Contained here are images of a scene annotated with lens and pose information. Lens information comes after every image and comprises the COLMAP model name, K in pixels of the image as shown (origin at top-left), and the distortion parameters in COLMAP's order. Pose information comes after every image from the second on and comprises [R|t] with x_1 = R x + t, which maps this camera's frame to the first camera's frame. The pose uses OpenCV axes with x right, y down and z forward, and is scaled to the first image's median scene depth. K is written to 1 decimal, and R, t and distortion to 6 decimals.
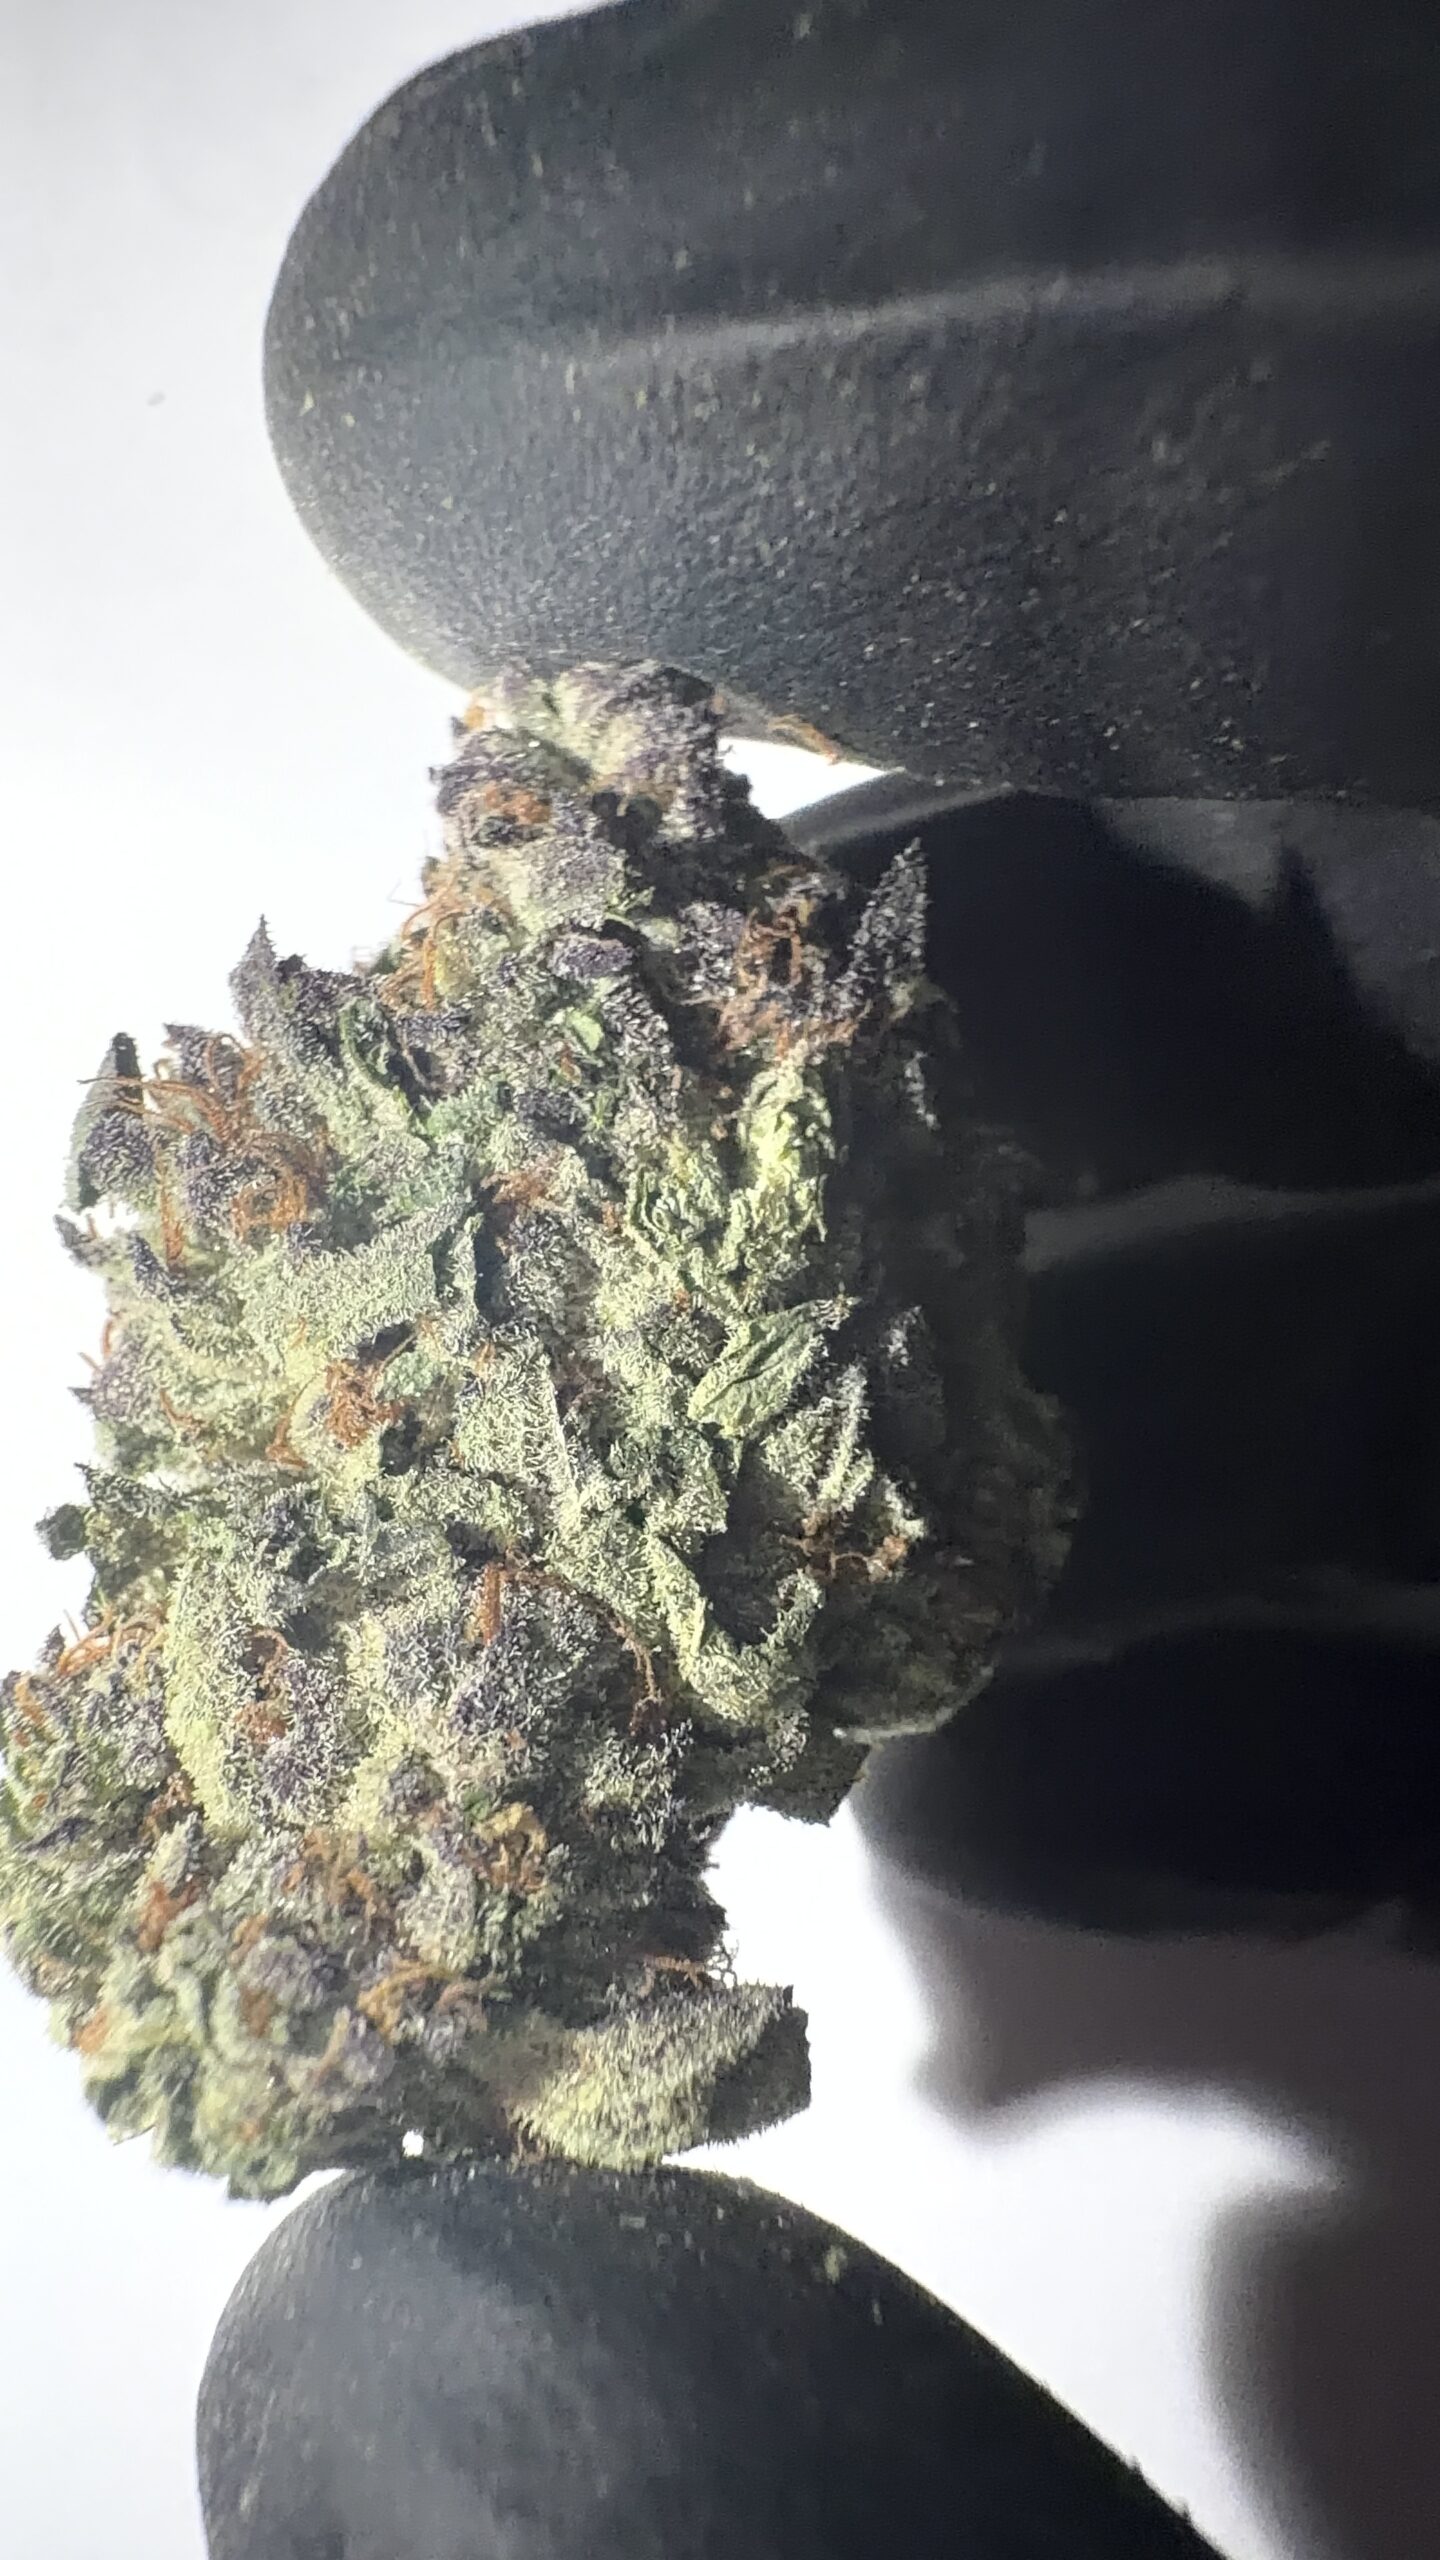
lens RADIAL K [[1462.4, 0, 720.0], [0, 1462.4, 1280.0], [0, 0, 1]] dist [-0.034855, 0.000739]
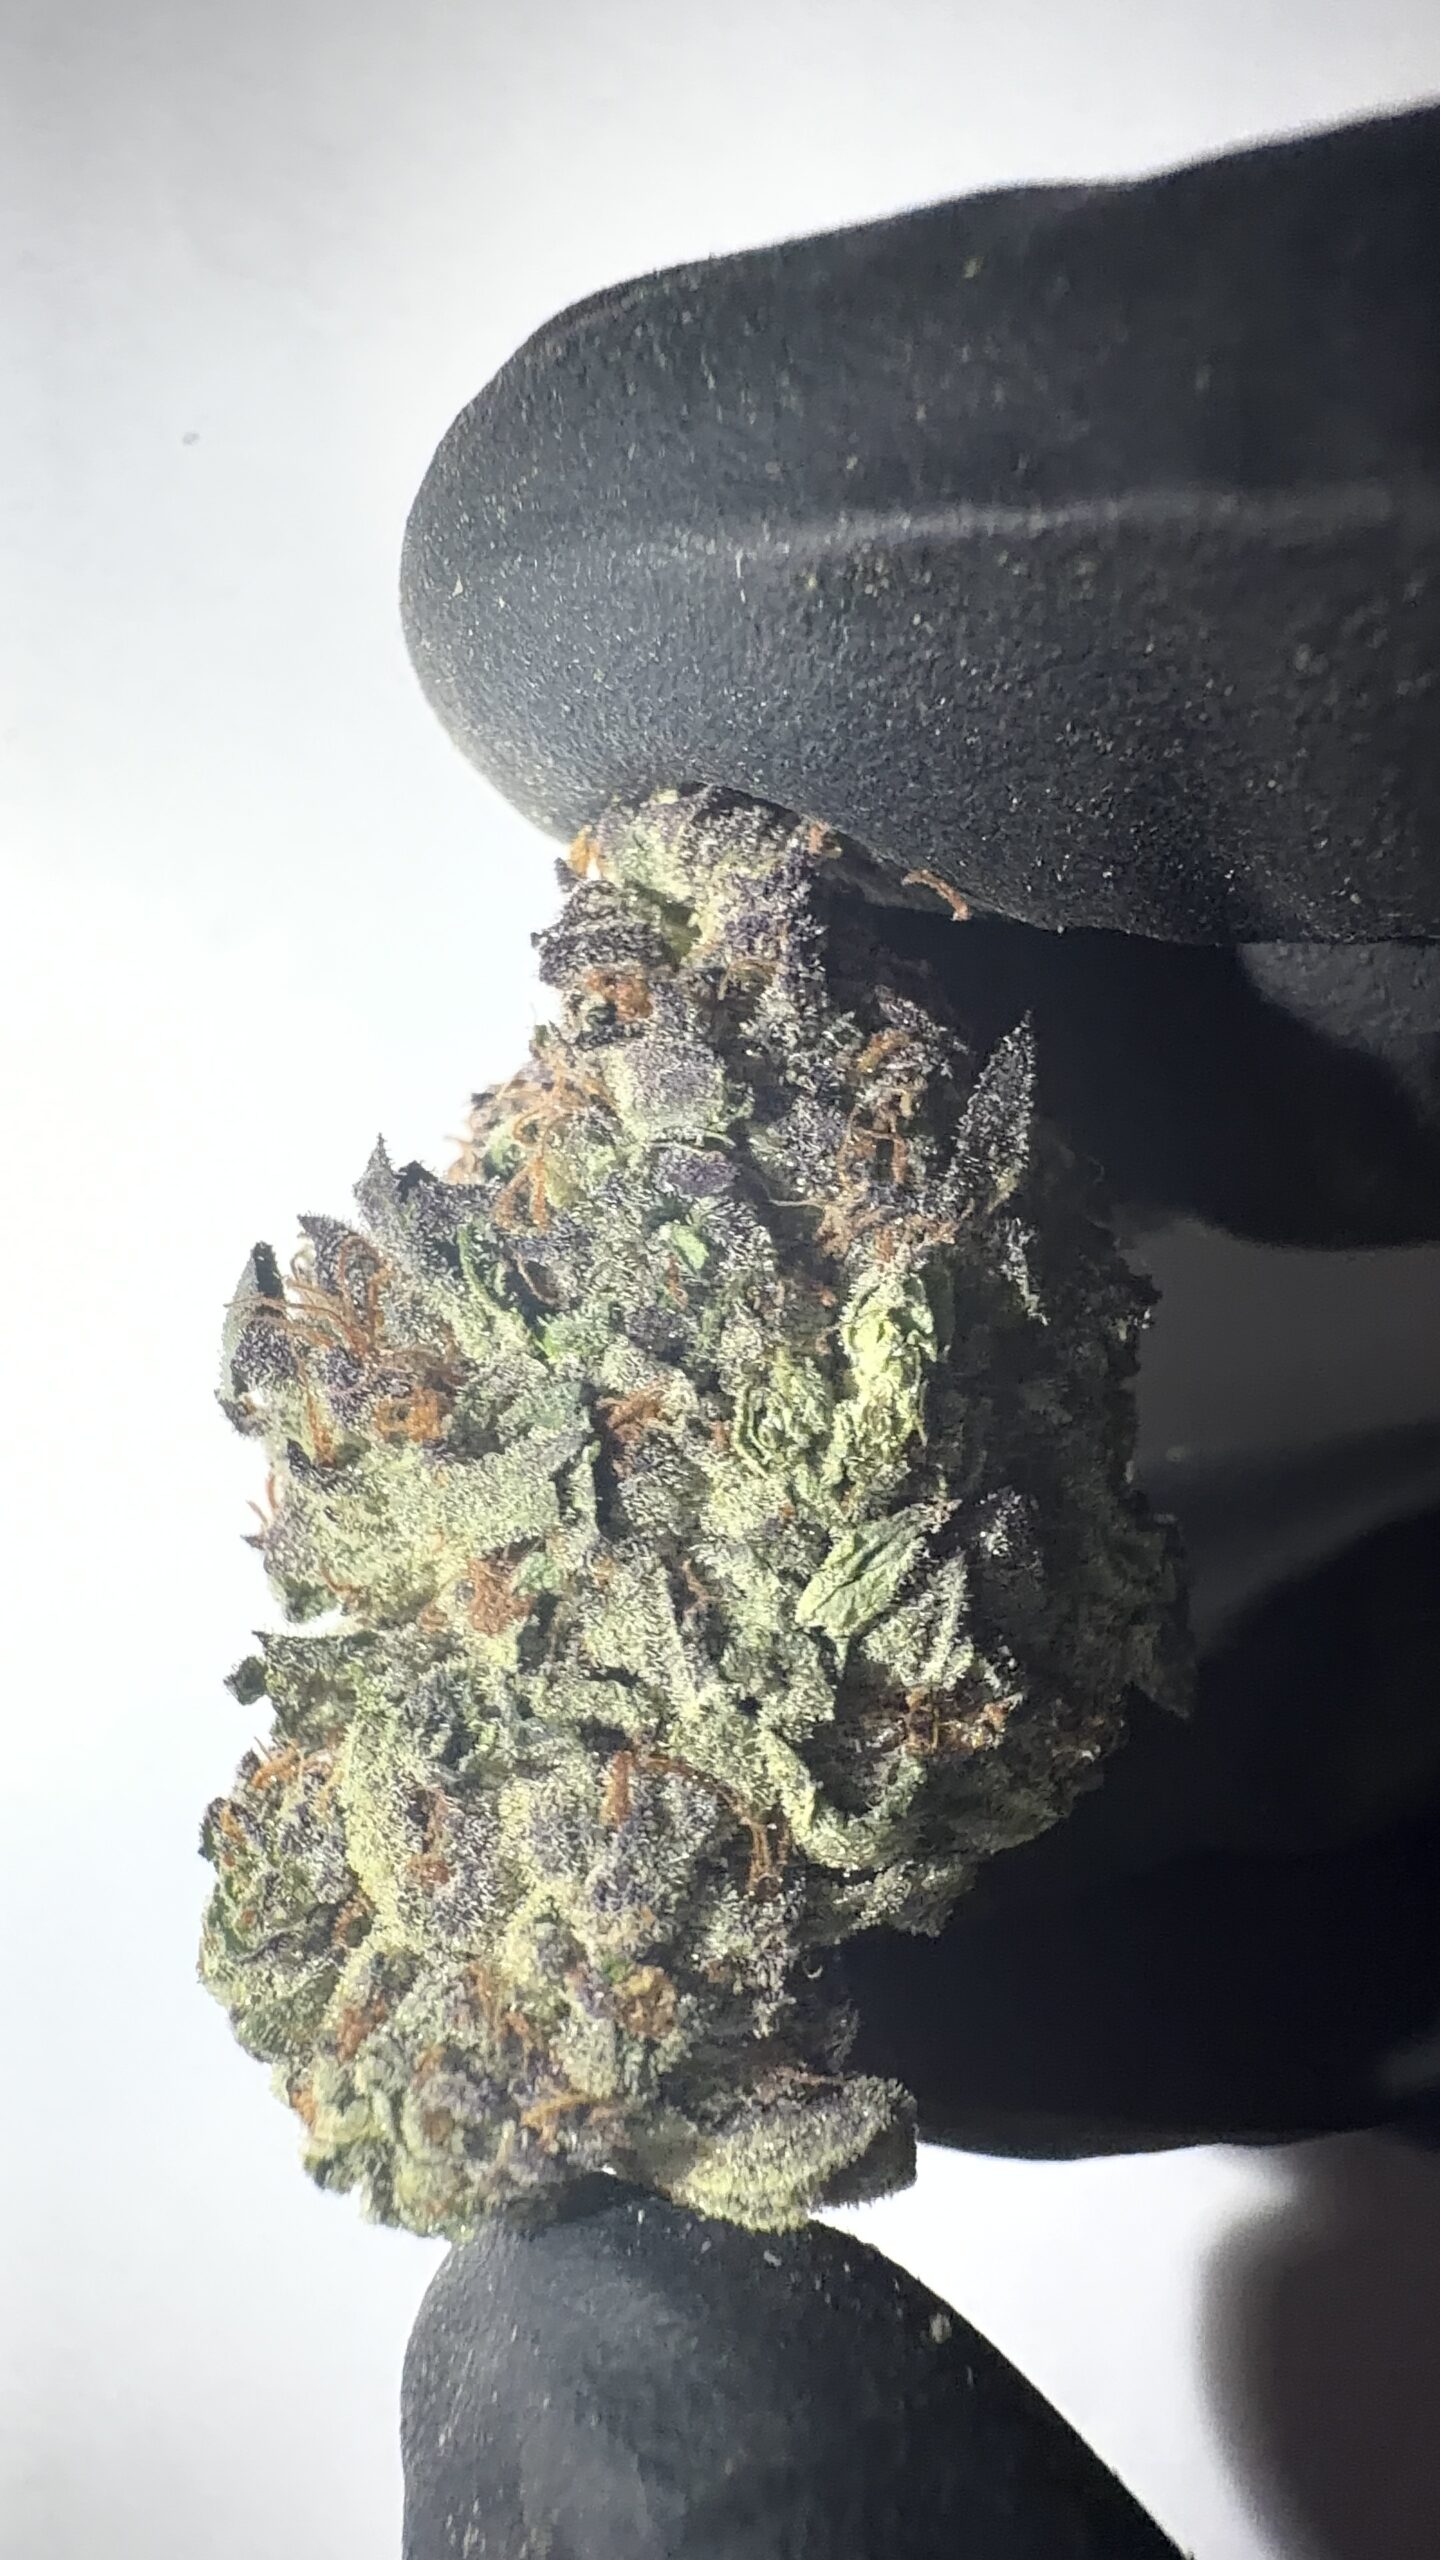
lens RADIAL K [[1462.4, 0, 720.0], [0, 1462.4, 1280.0], [0, 0, 1]] dist [-0.034855, 0.000739]
pose [[0.993477, -0.011021, -0.113499, 0.046711], [0.030332, 0.985002, 0.169858, -0.333363], [0.109925, -0.172193, 0.978911, -0.013484]]
